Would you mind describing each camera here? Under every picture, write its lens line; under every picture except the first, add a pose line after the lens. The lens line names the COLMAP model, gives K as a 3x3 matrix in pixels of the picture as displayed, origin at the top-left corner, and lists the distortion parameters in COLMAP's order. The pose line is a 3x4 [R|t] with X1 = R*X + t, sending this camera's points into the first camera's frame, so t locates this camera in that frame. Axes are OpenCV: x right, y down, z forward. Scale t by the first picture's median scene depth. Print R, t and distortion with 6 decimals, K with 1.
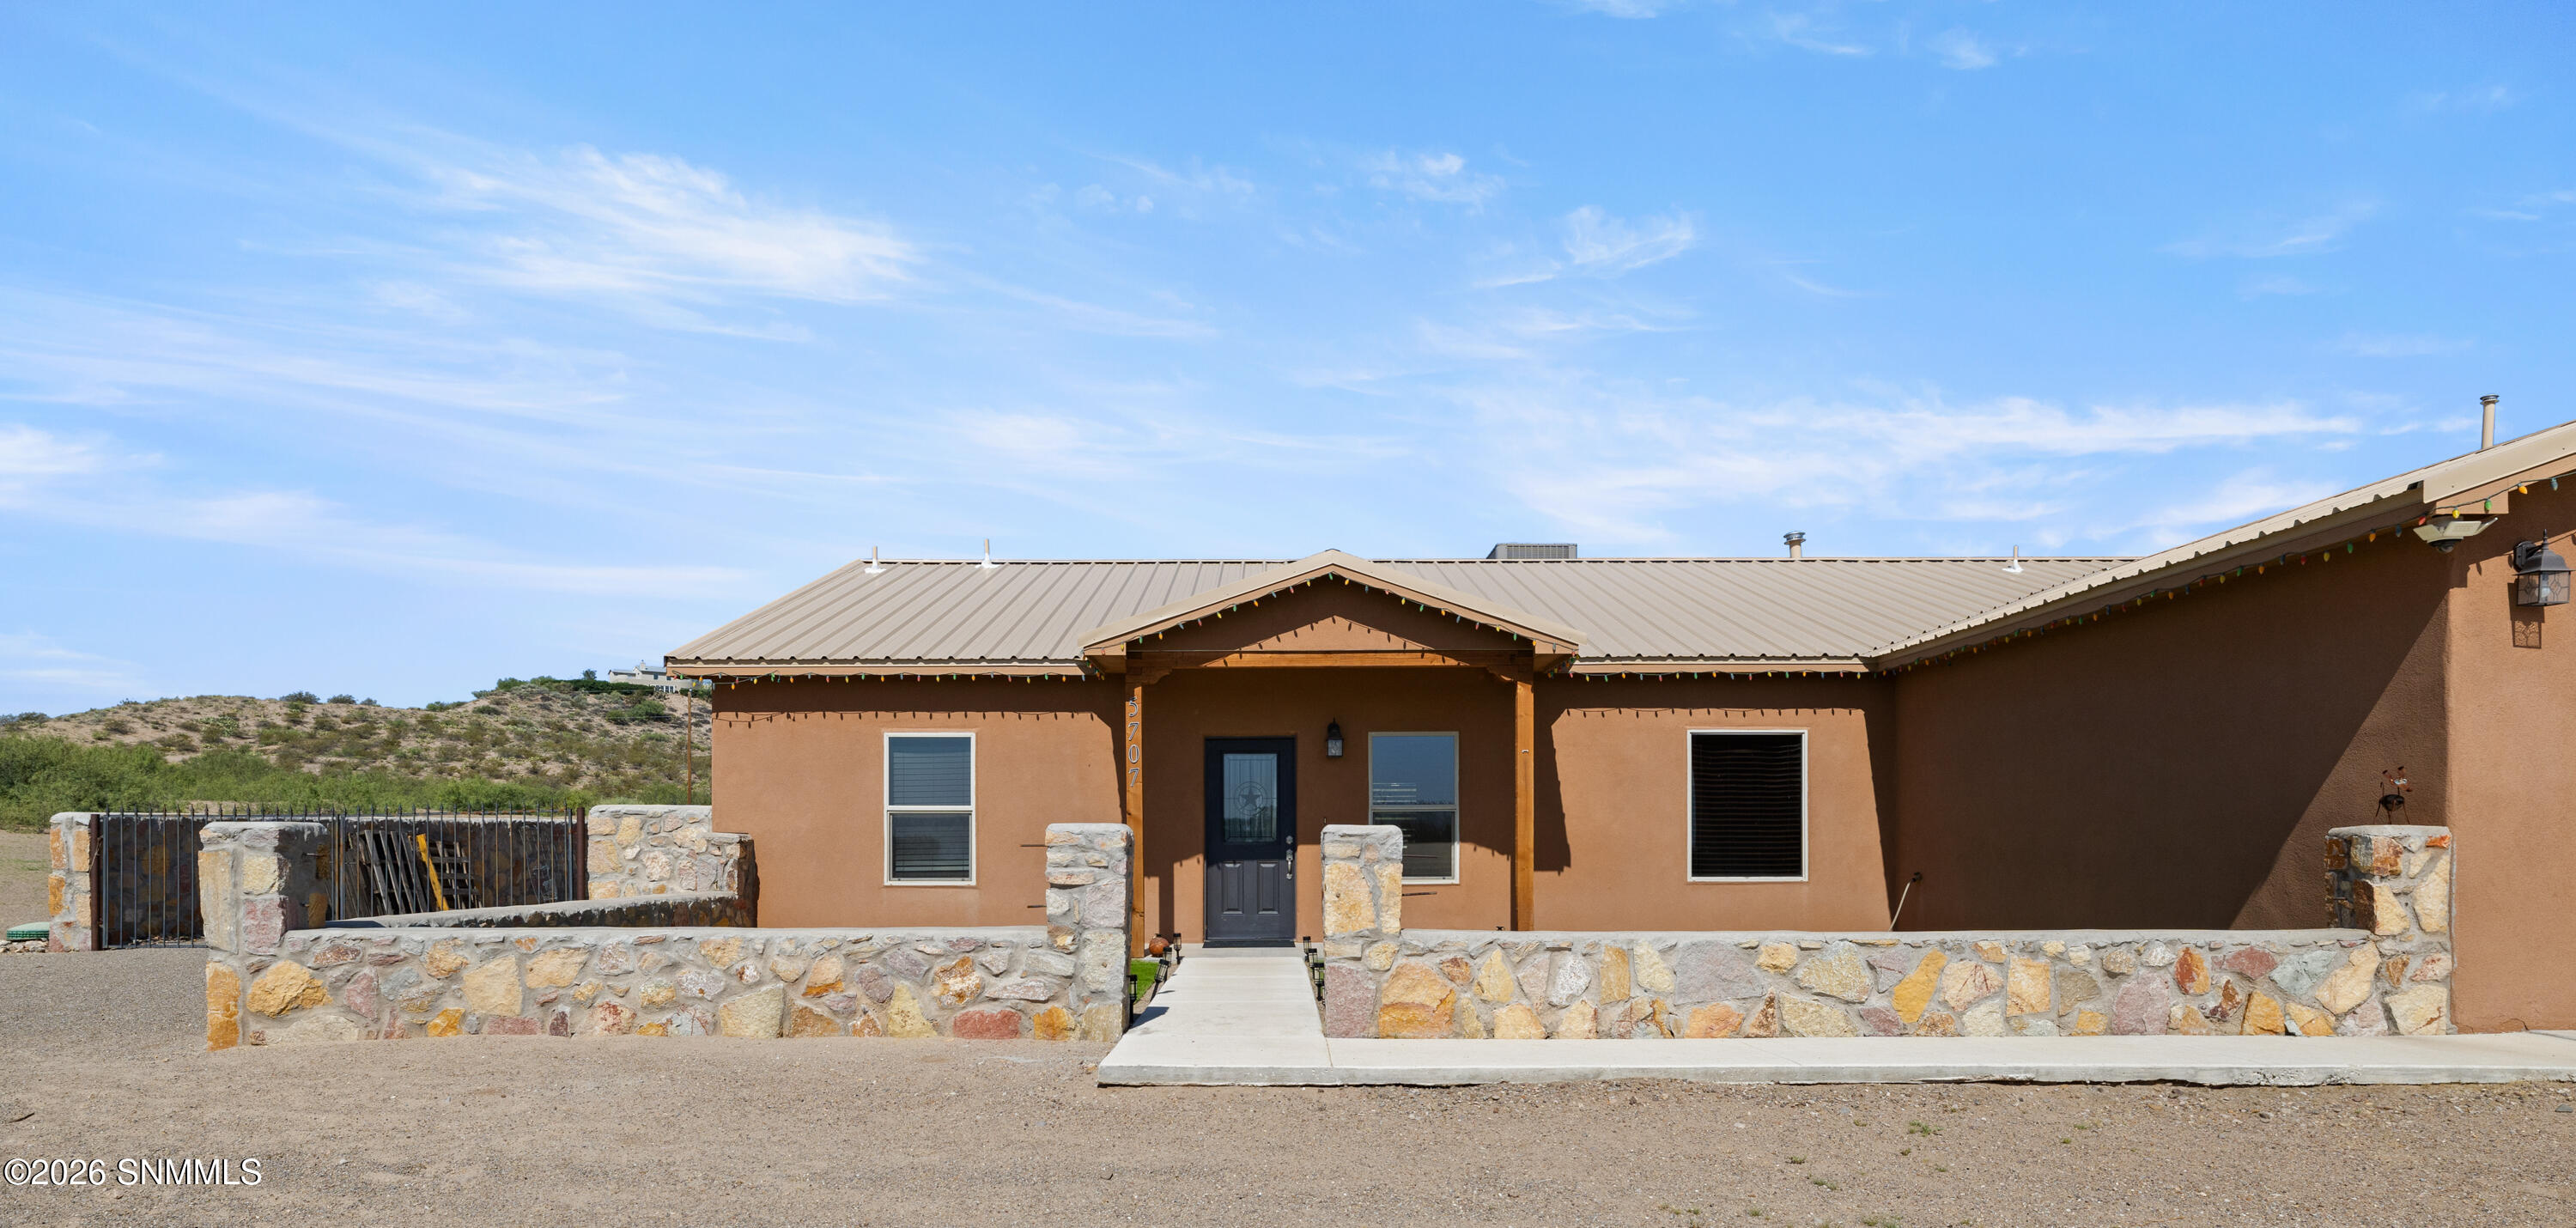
lens RADIAL K [[1433.2, 0, 1313.3], [0, 1433.2, 864.2], [0, 0, 1]] dist [0.004101, -0.002778]
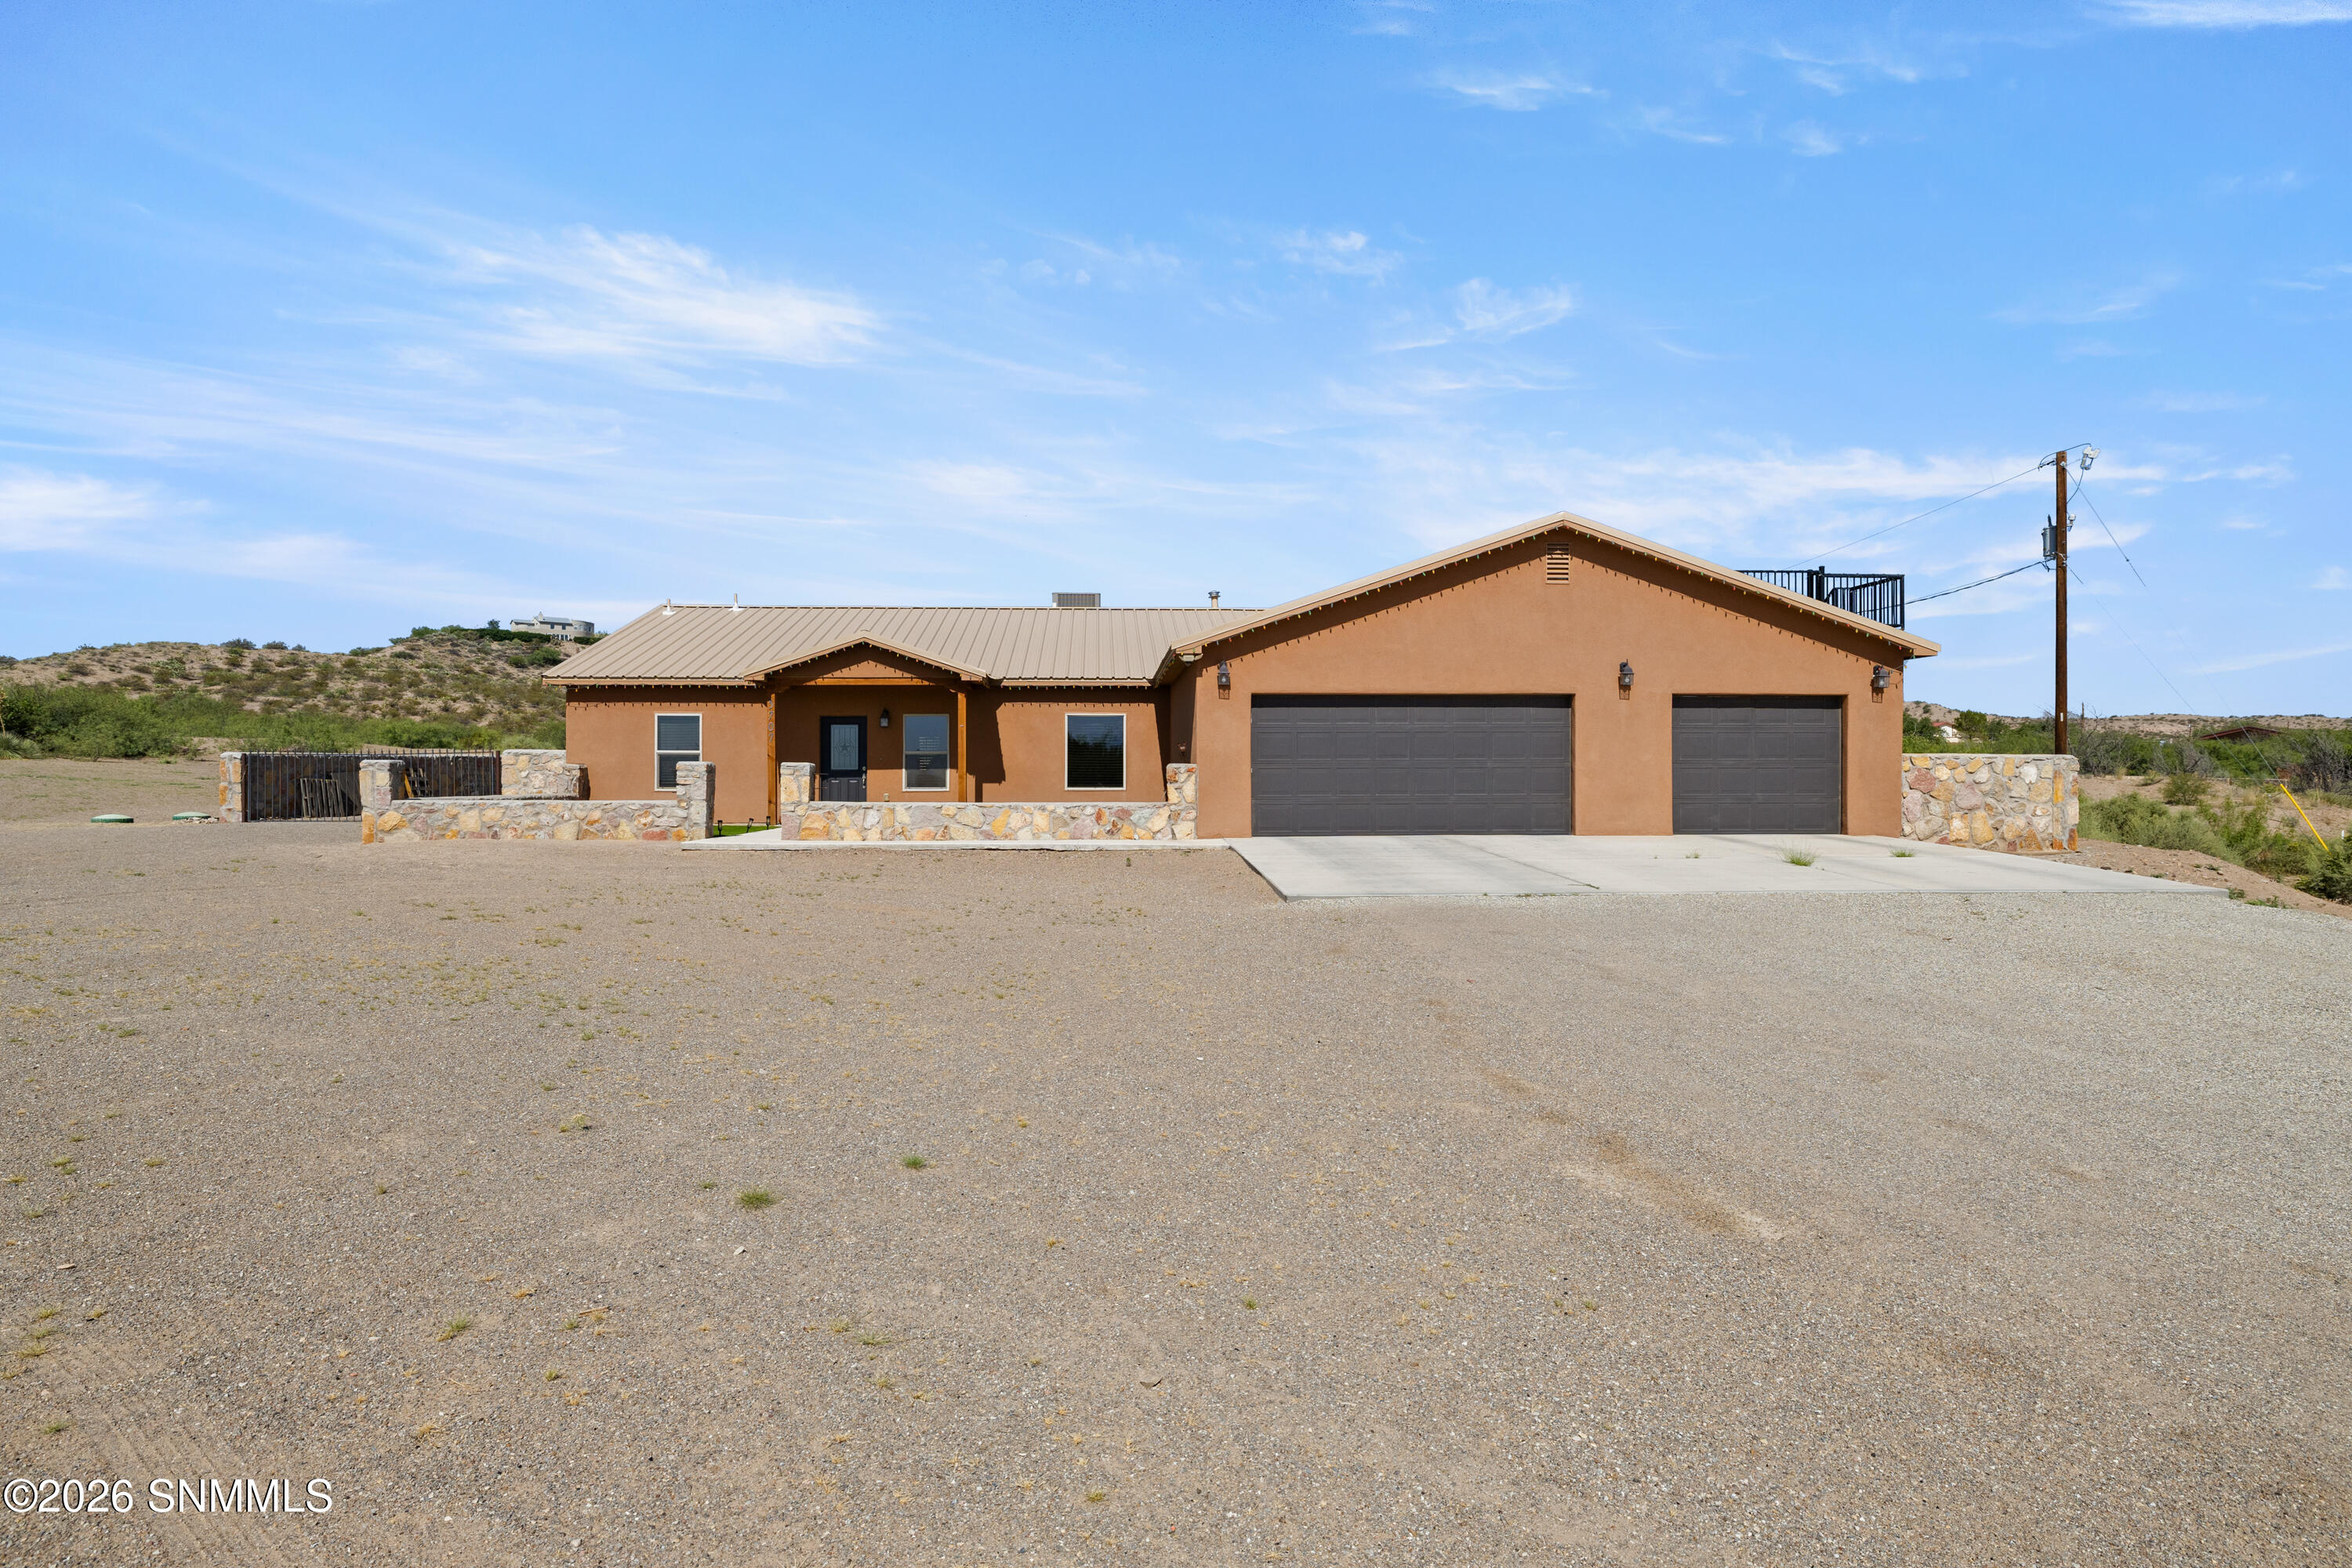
lens RADIAL K [[1269.9, 0, 1184.5], [0, 1269.9, 780.5], [0, 0, 1]] dist [0.003069, -0.001779]
pose [[0.999494, 0.002966, 0.031662, 0.371553], [-0.002677, 0.999954, -0.009171, 0.014532], [-0.031688, 0.009082, 0.999457, -0.764584]]
